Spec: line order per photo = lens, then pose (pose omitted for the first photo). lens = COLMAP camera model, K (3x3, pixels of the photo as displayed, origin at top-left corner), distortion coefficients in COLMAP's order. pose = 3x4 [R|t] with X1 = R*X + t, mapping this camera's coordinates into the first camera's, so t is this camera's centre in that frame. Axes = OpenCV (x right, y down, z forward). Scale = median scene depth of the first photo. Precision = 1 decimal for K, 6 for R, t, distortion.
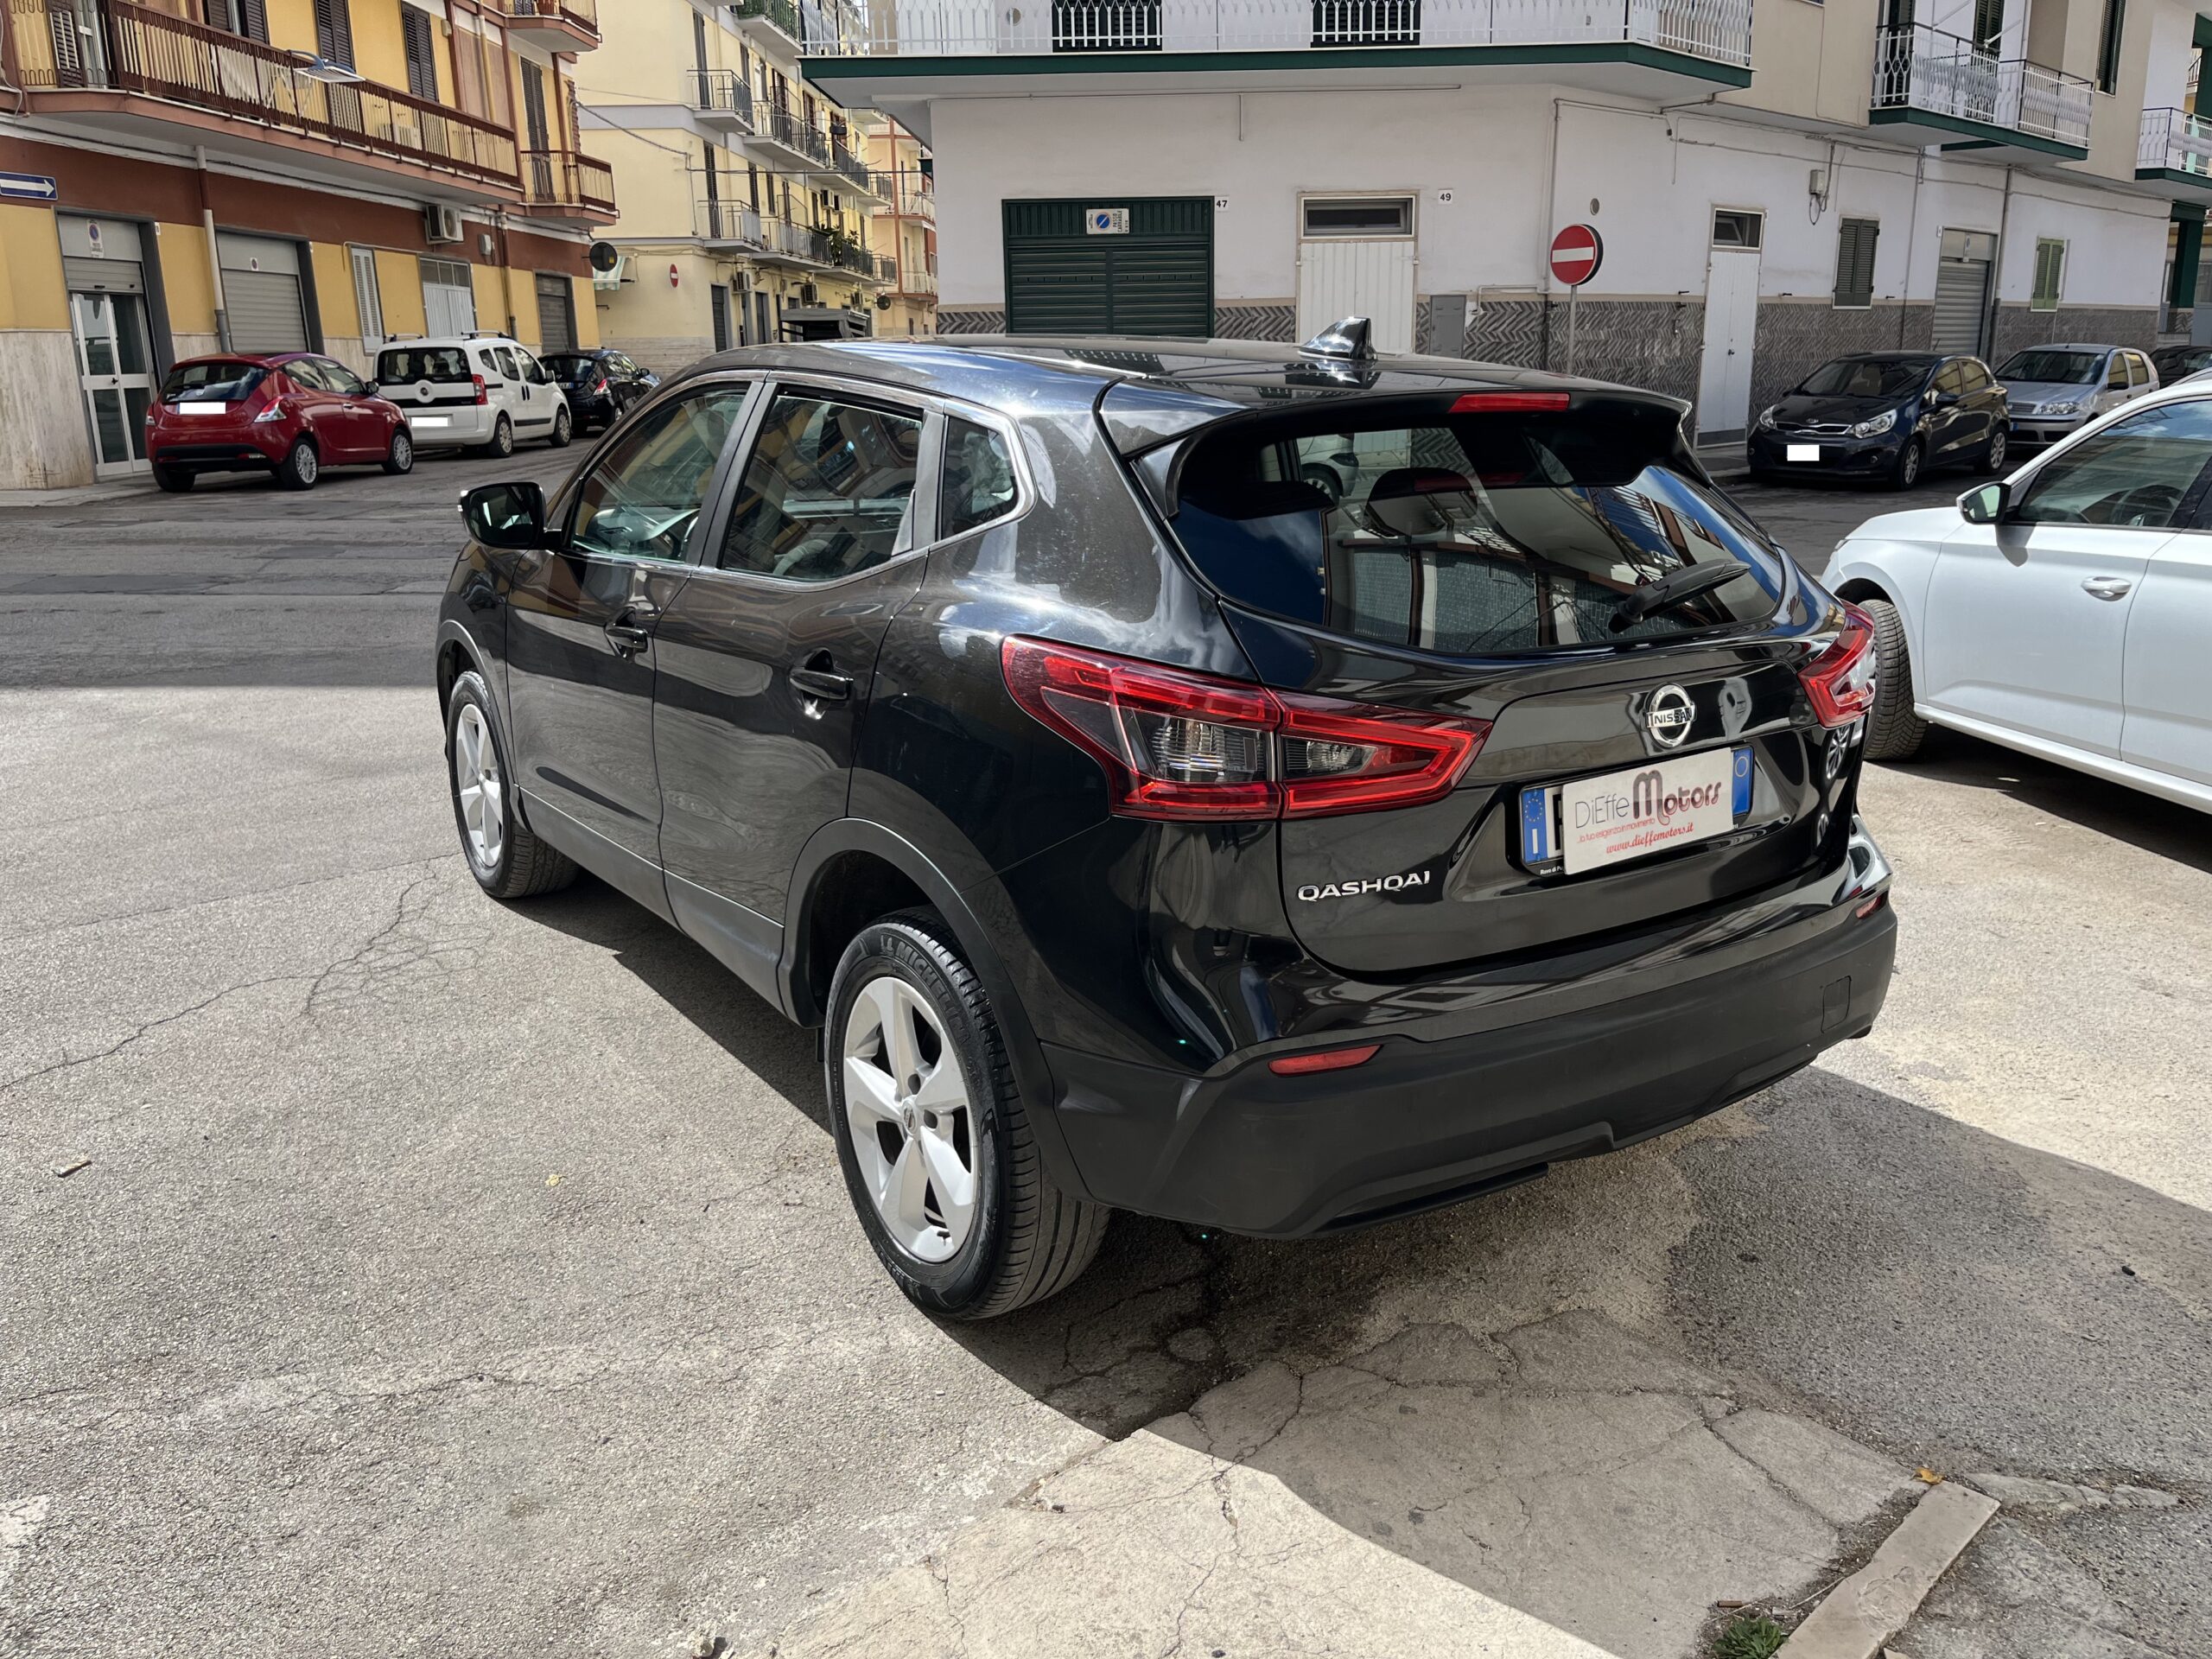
lens RADIAL K [[1699.8, 0, 1106.0], [0, 1699.8, 829.5], [0, 0, 1]] dist [0.060969, -0.088054]
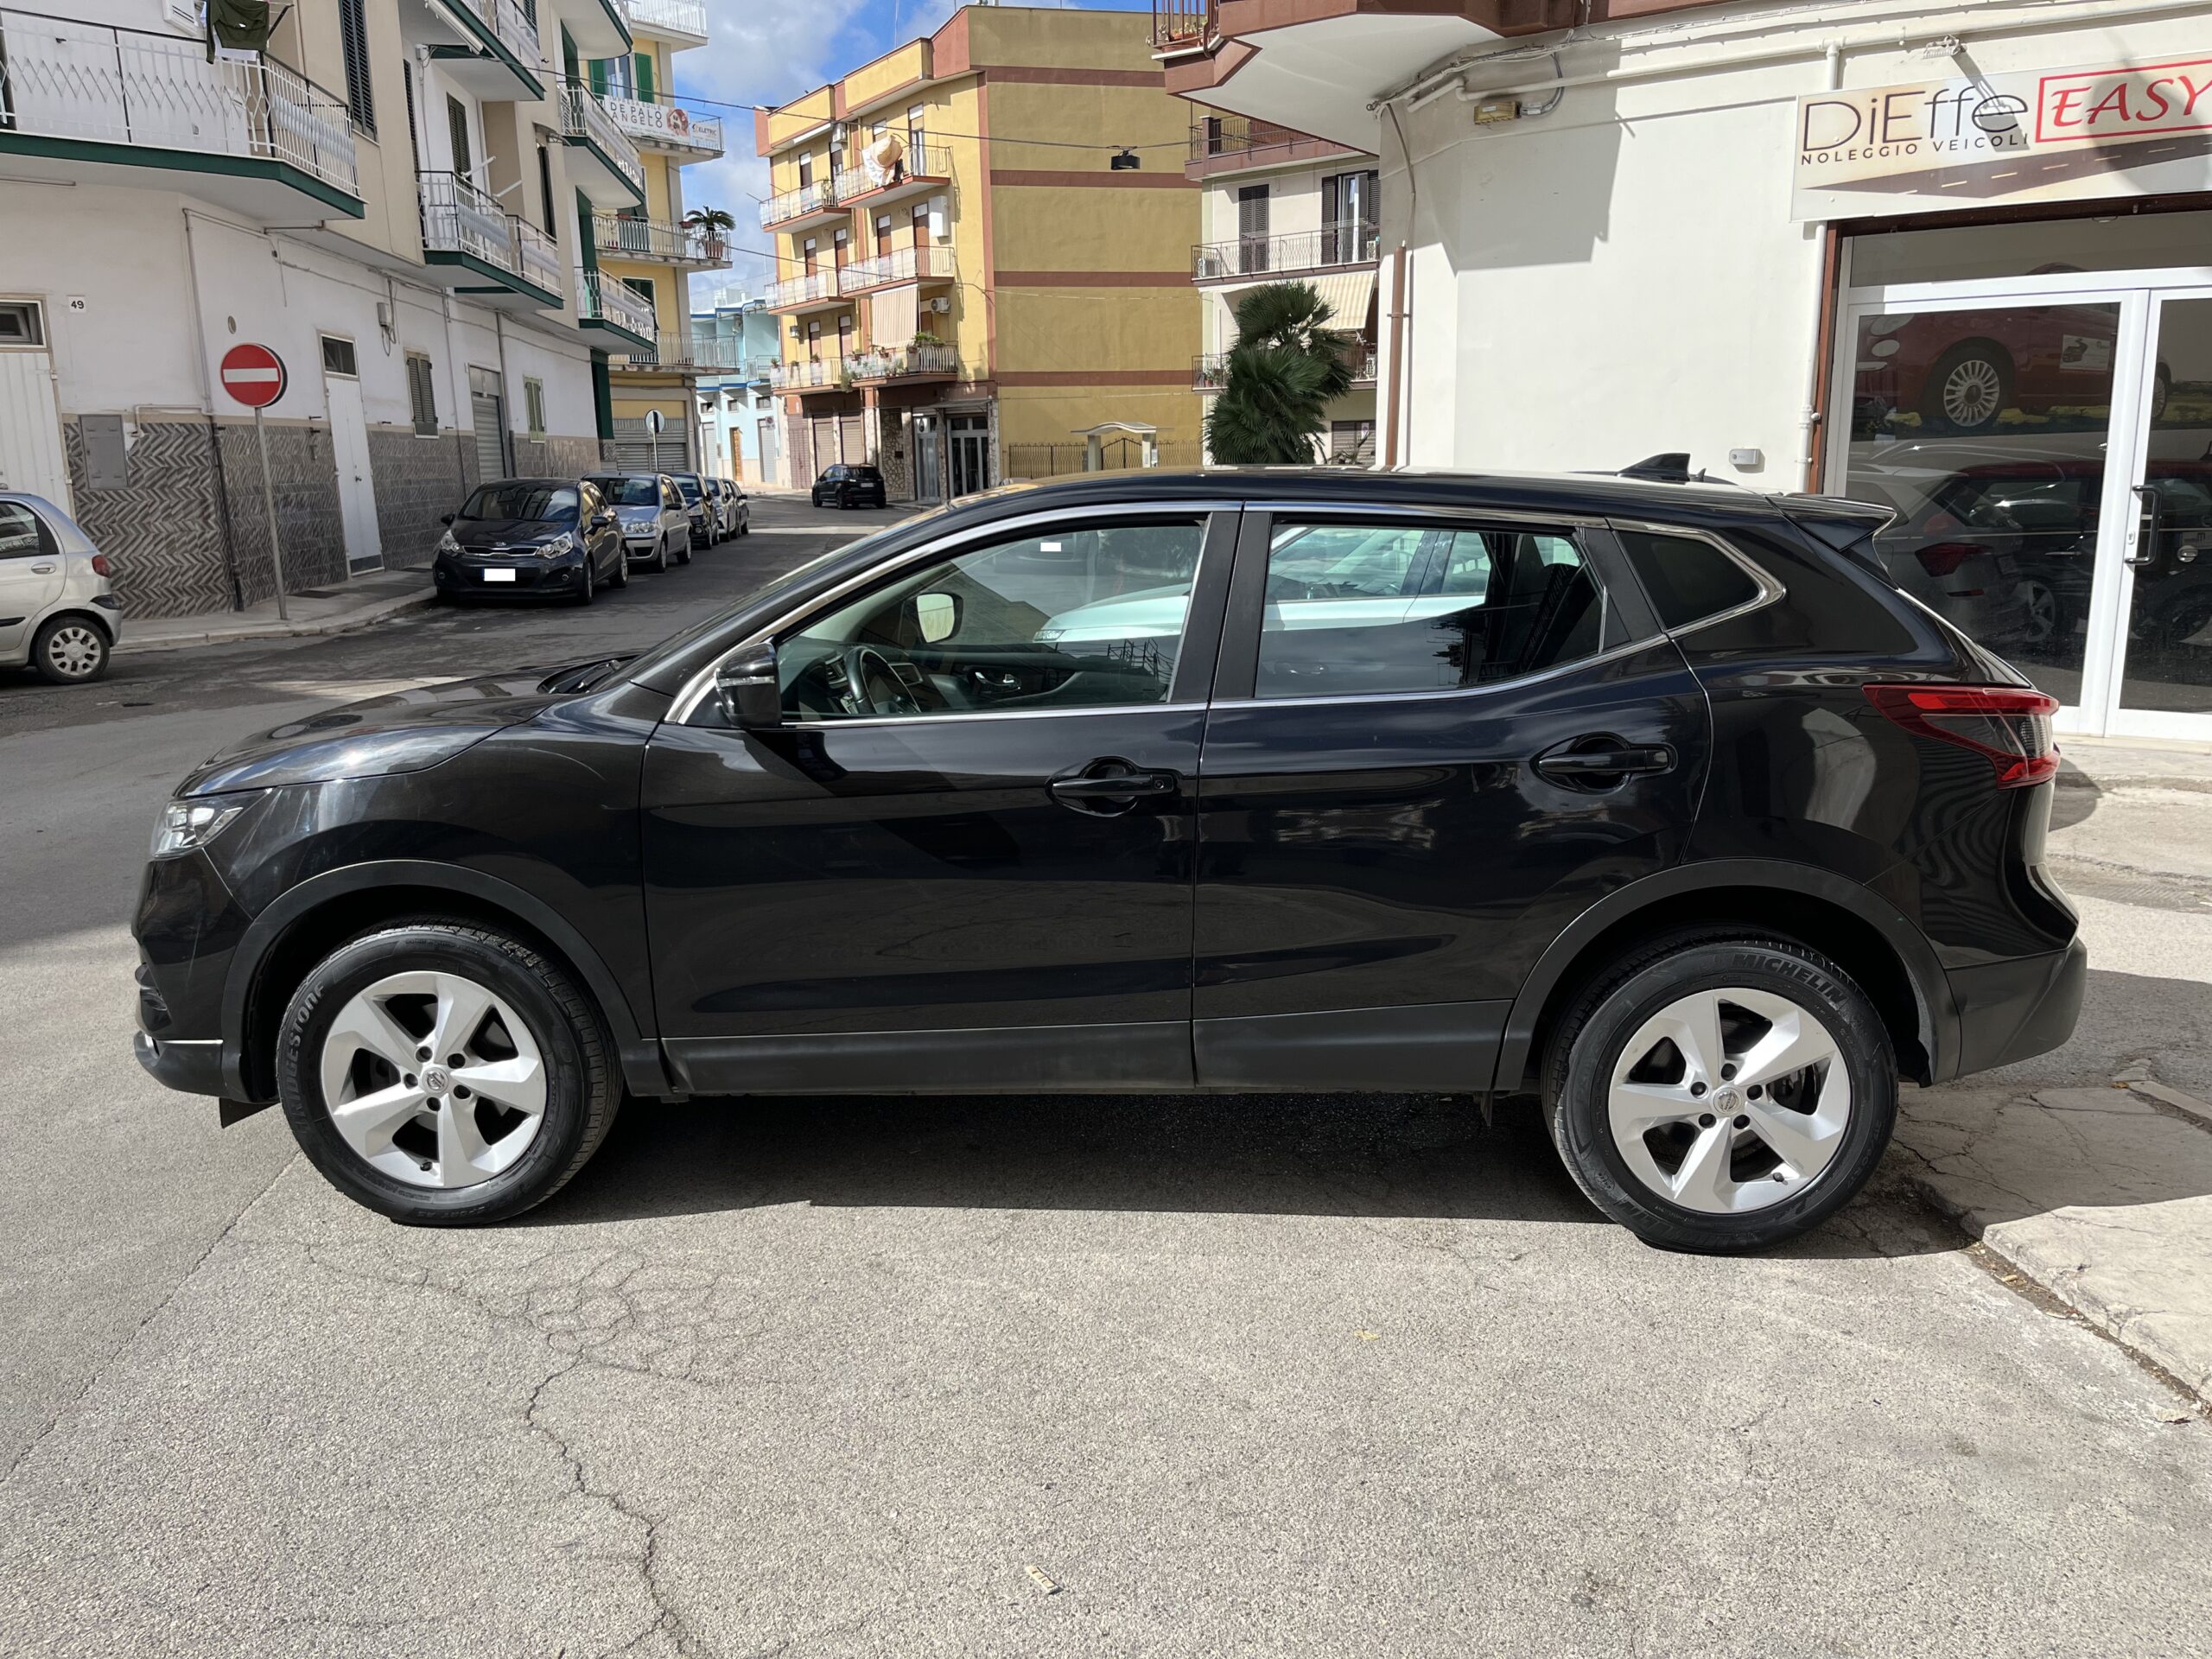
lens RADIAL K [[1676.1, 0, 1177.8], [0, 1676.1, 836.2], [0, 0, 1]] dist [0.057652, -0.098982]
pose [[0.587494, -0.169824, 0.791208, -0.188123], [0.219310, 0.974554, 0.046333, -0.023077], [-0.778944, 0.146300, 0.609789, 0.082576]]
